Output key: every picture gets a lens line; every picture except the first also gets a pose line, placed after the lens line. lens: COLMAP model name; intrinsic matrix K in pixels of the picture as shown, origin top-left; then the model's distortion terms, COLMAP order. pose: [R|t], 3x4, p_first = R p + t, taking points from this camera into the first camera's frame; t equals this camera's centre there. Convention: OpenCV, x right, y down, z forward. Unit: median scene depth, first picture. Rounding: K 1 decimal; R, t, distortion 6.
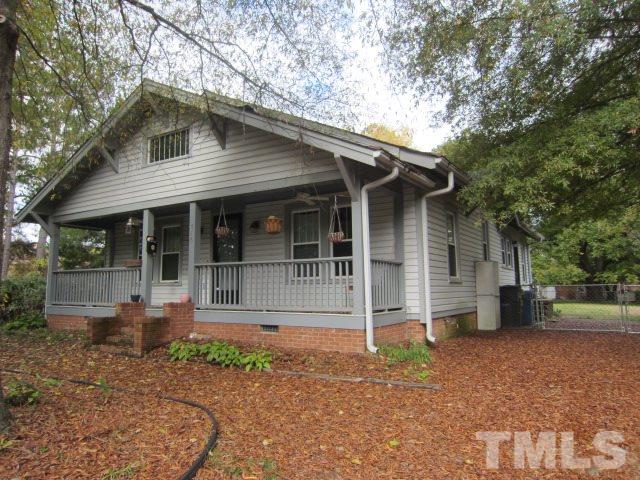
lens RADIAL K [[467.9, 0, 320.0], [0, 467.9, 240.0], [0, 0, 1]] dist [-0.009157, -0.000083]
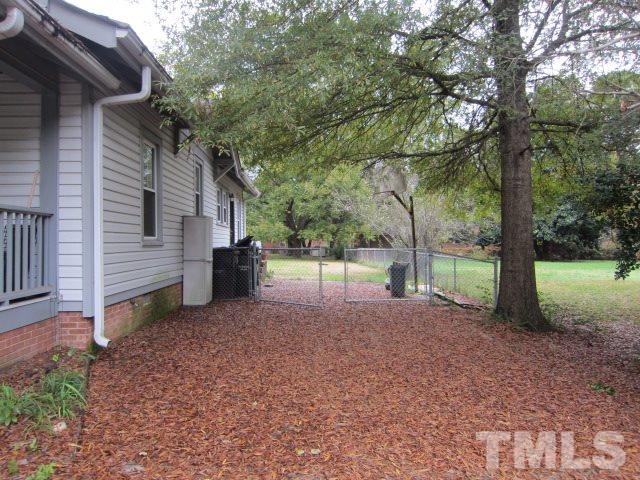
lens RADIAL K [[467.9, 0, 320.0], [0, 467.9, 240.0], [0, 0, 1]] dist [-0.009157, -0.000083]
pose [[0.828669, 0.013687, 0.559572, 0.112777], [-0.069935, 0.994399, 0.079243, 0.011397], [-0.555353, -0.104800, 0.824985, 0.305646]]
